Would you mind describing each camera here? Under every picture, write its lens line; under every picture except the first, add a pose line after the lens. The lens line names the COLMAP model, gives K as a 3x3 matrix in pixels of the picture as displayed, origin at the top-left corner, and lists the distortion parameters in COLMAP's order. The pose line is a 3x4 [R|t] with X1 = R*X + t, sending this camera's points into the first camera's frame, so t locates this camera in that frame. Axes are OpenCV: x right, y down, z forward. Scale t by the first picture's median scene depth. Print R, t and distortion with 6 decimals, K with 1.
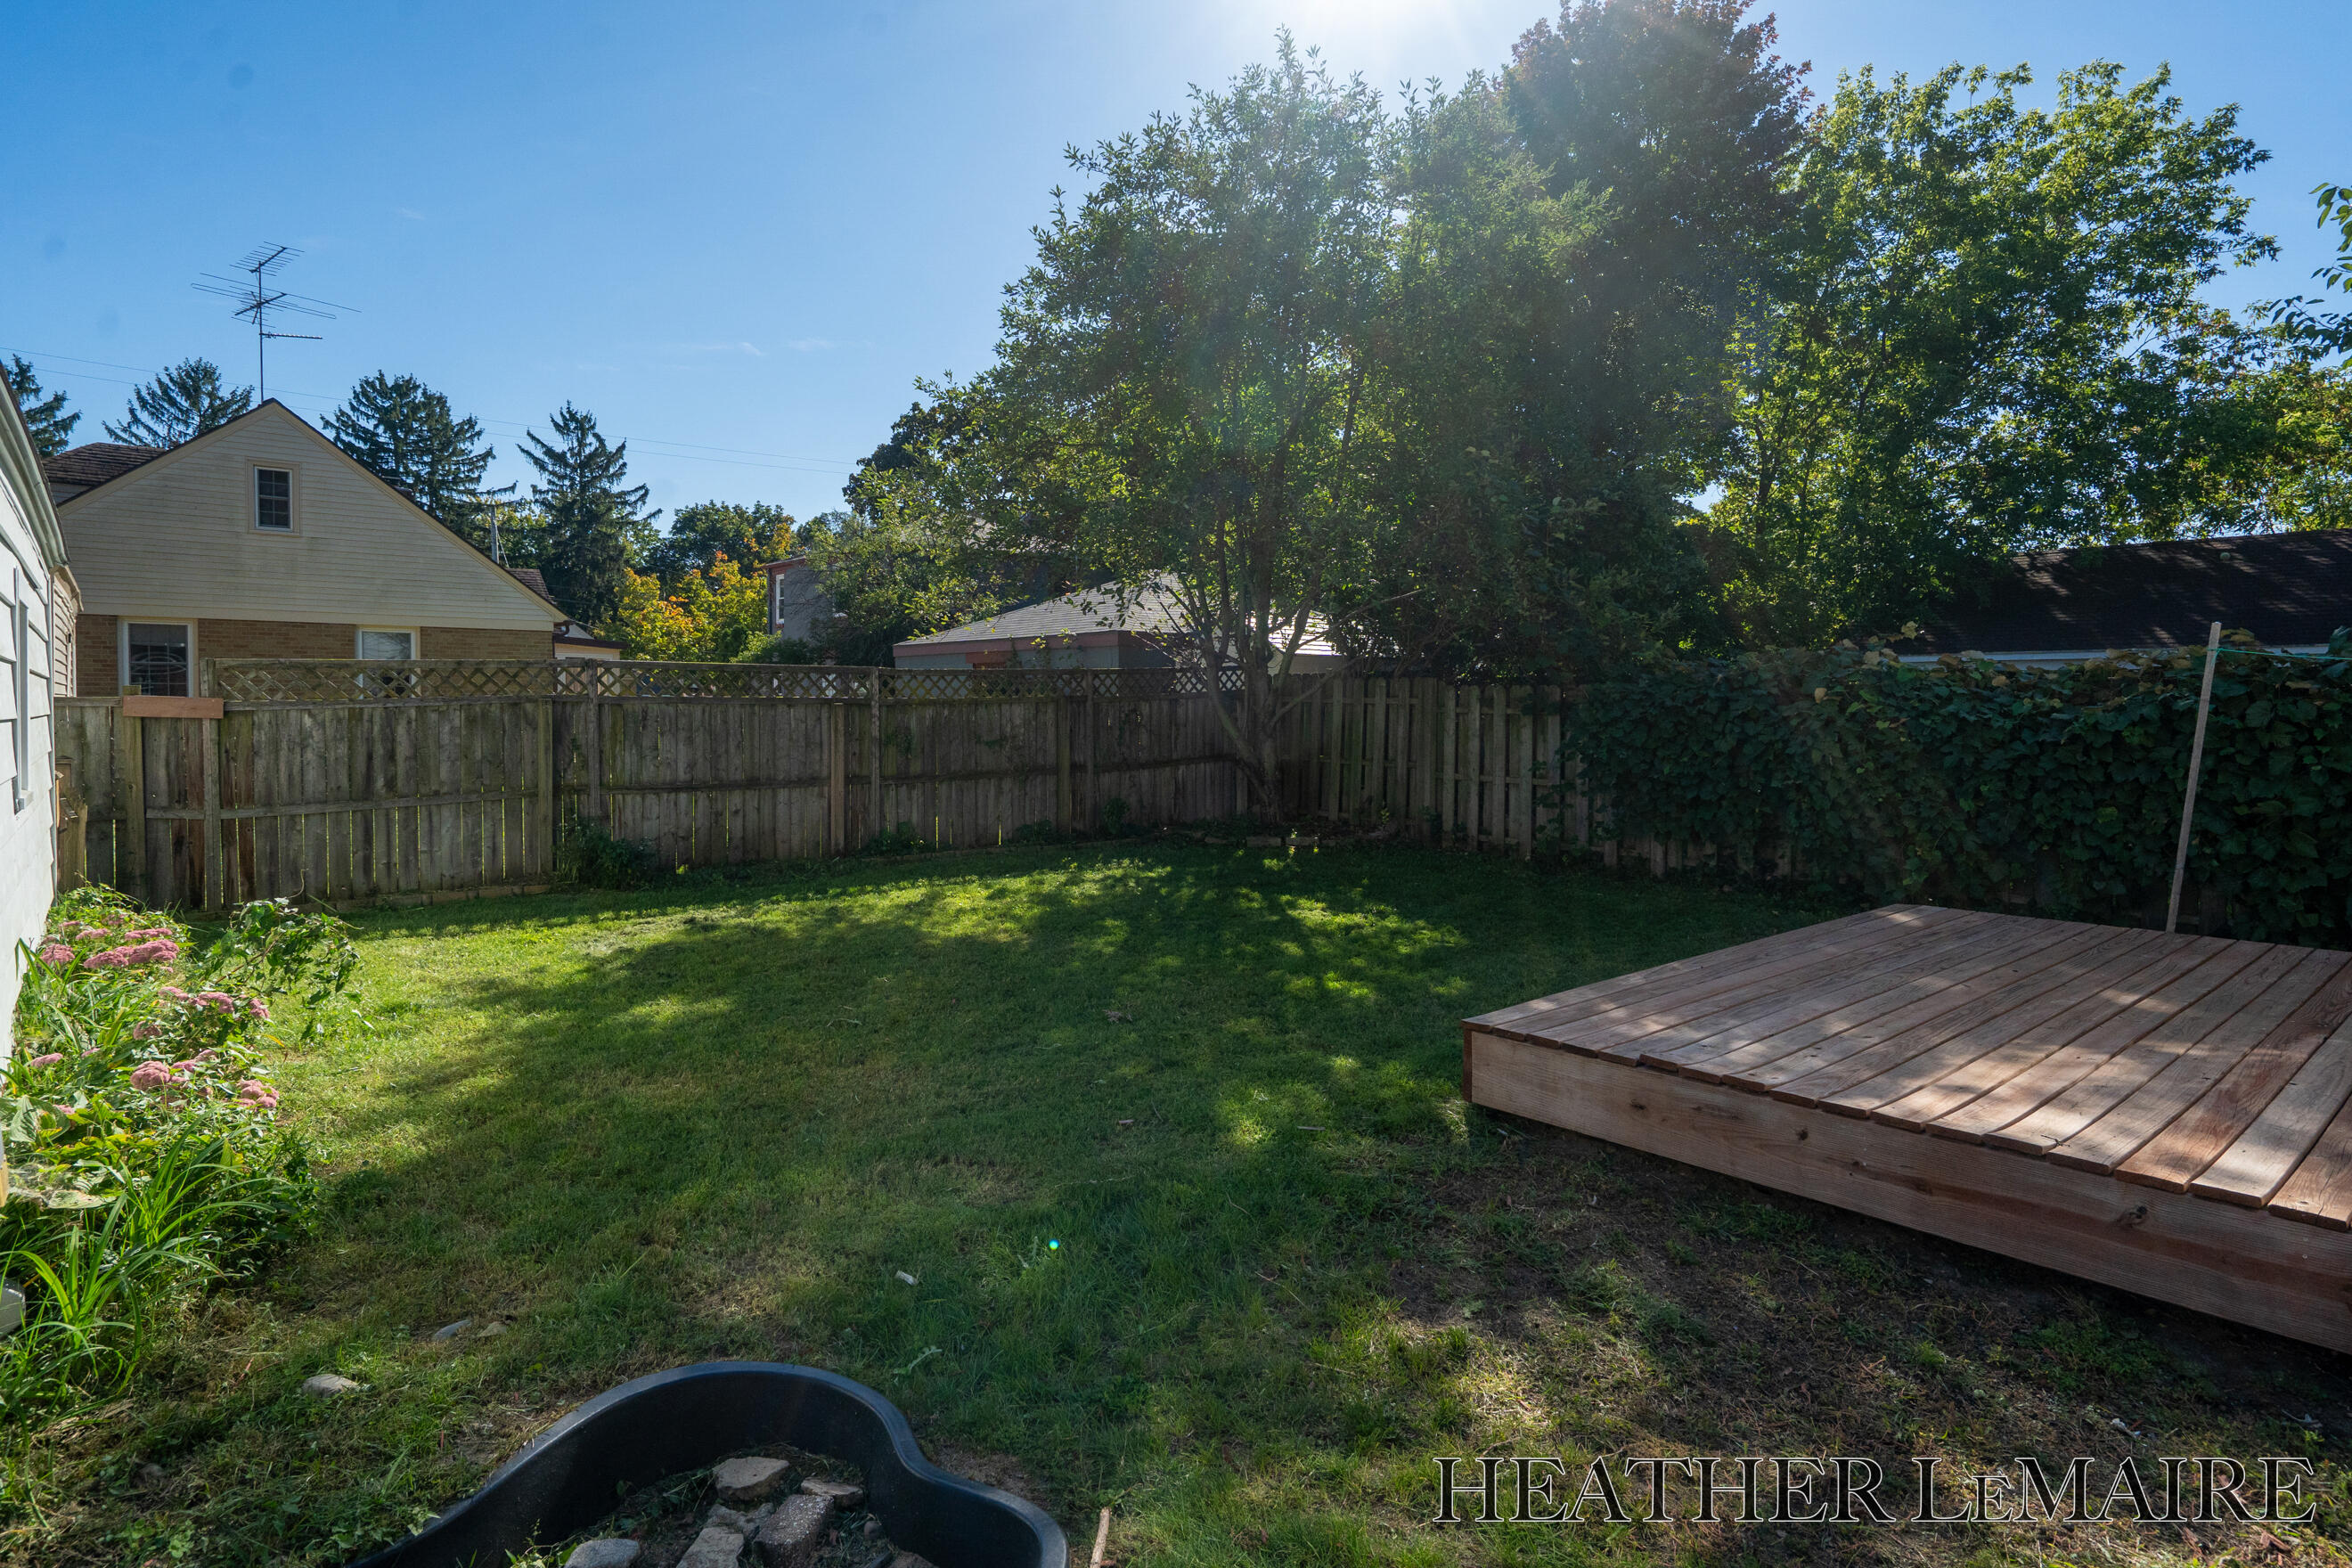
lens RADIAL K [[1232.4, 0, 1176.0], [0, 1232.4, 784.0], [0, 0, 1]] dist [0.001519, 0.000321]
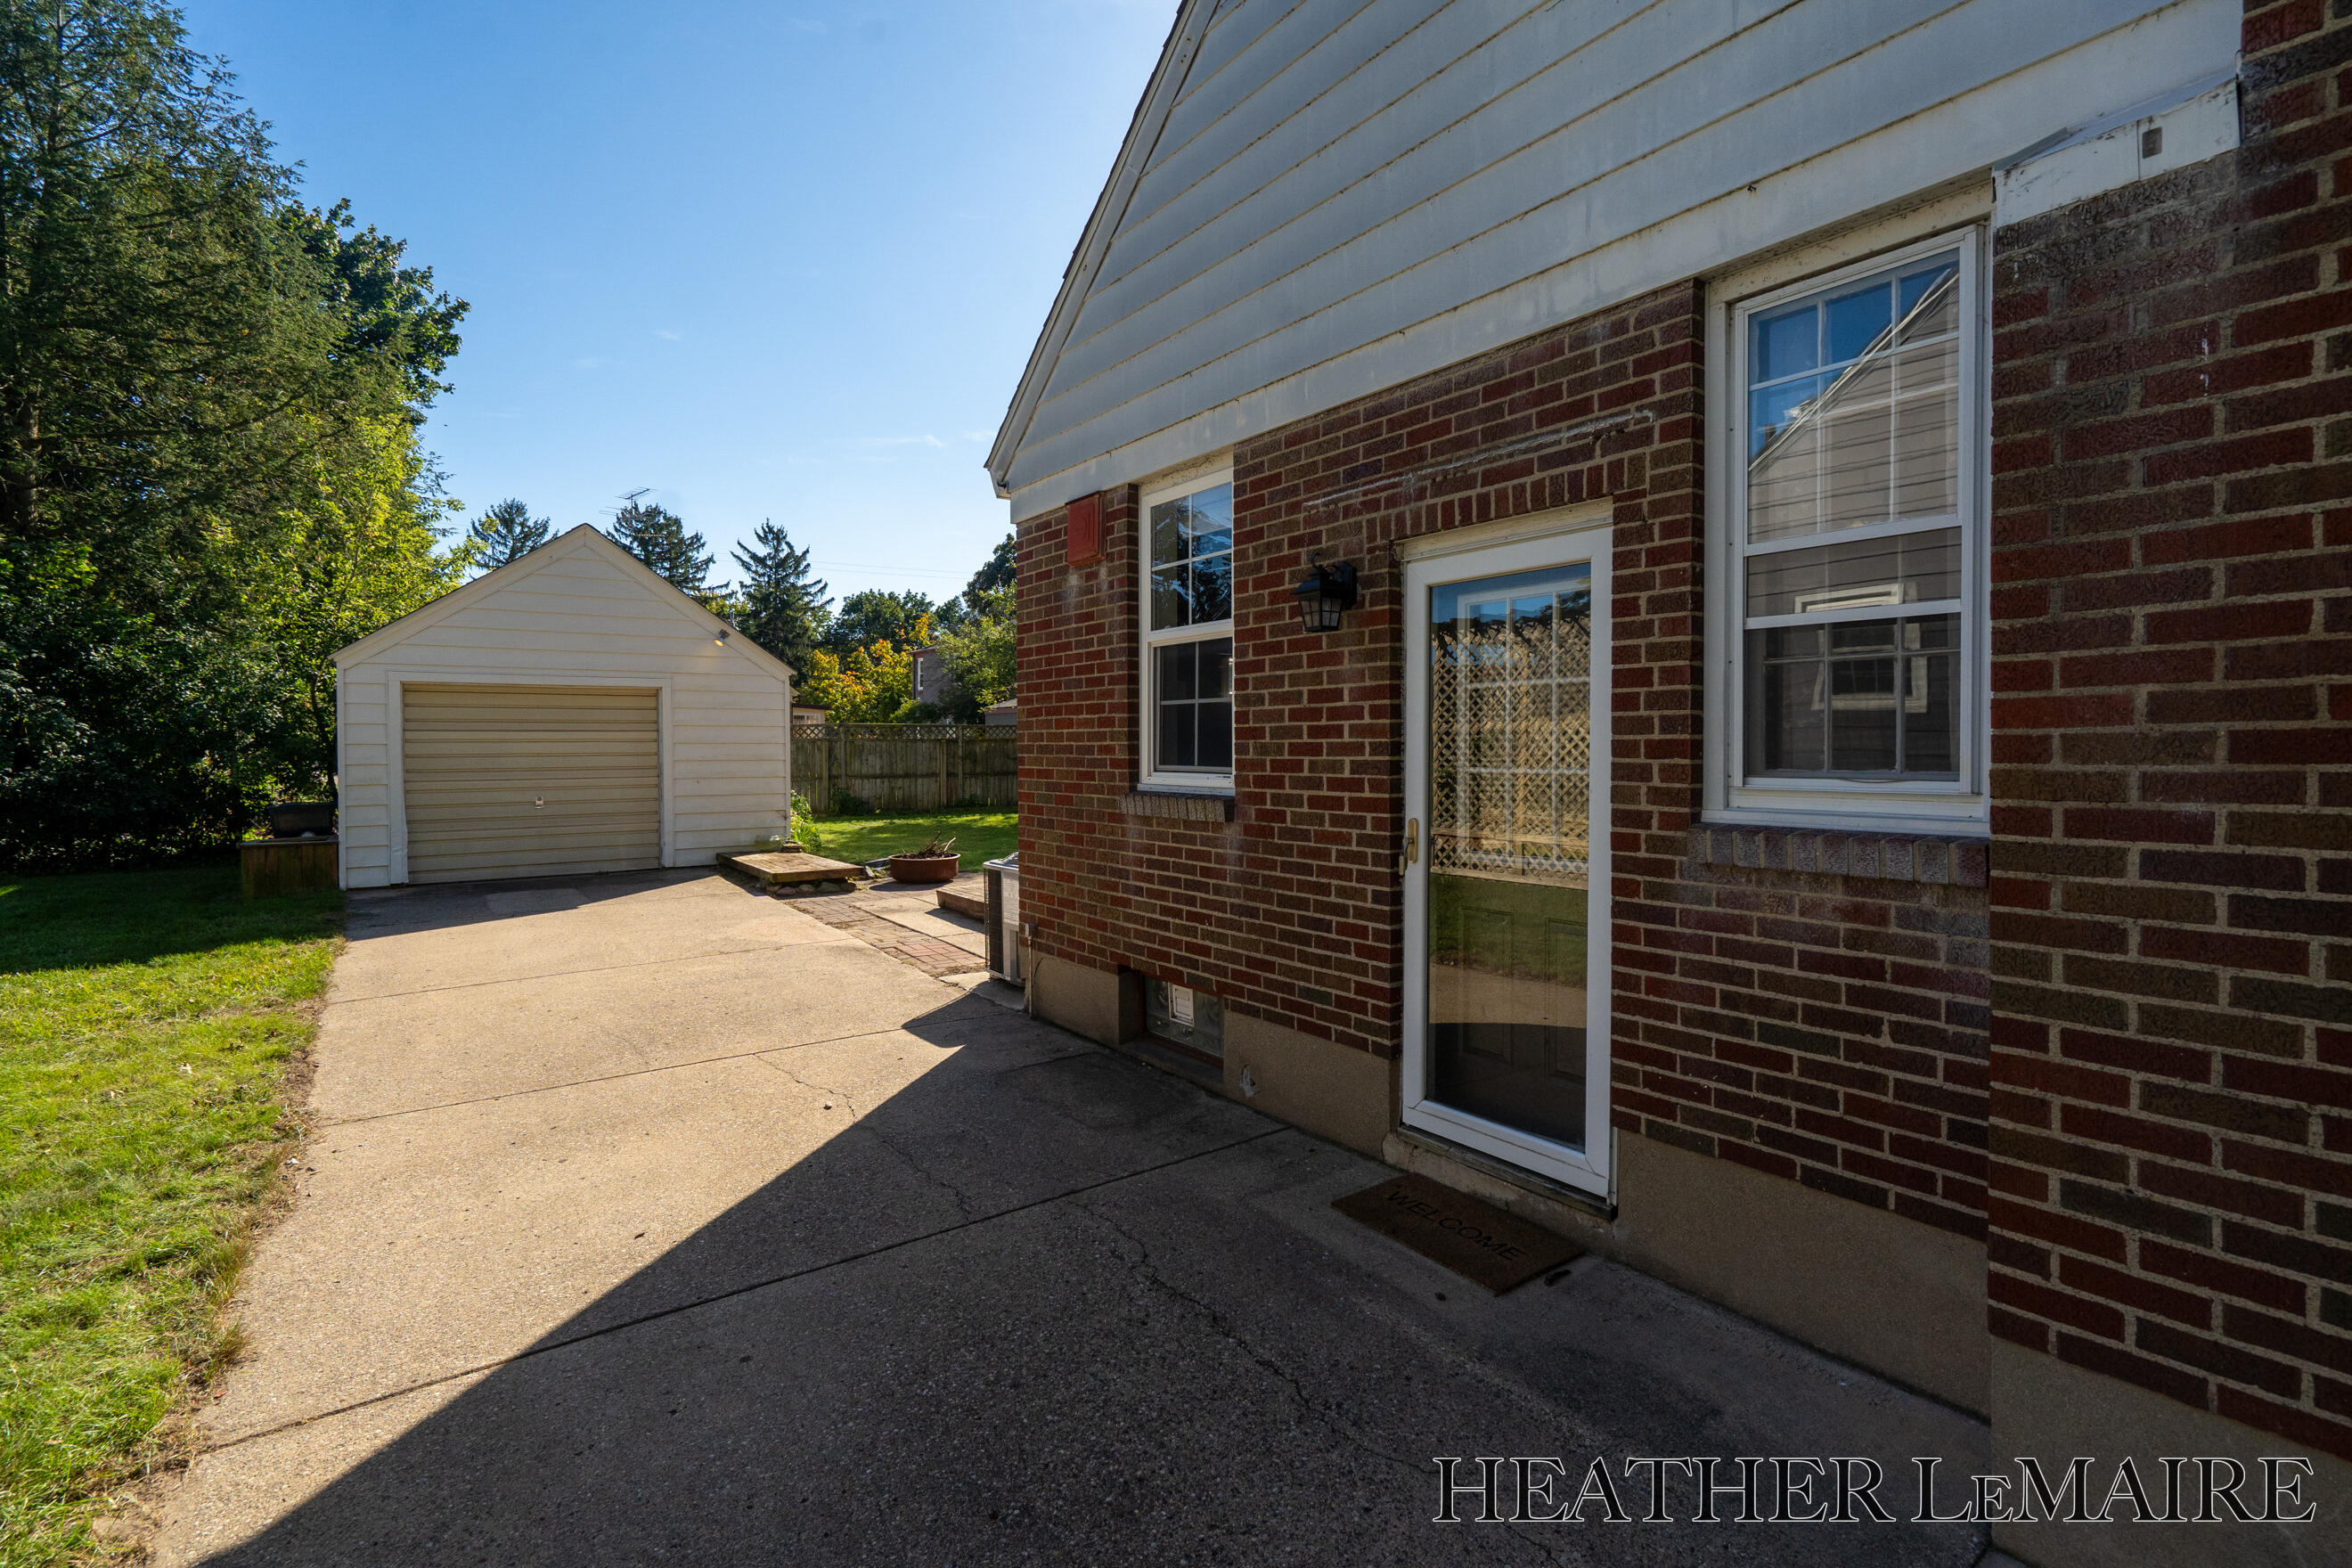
lens RADIAL K [[1069.4, 0, 1181.9], [0, 1069.4, 774.5], [0, 0, 1]] dist [-0.002394, 0.000189]
pose [[0.997388, -0.004397, -0.072098, 0.038054], [0.001825, 0.999361, -0.035702, 0.008420], [0.072209, 0.035477, 0.996758, -0.116065]]
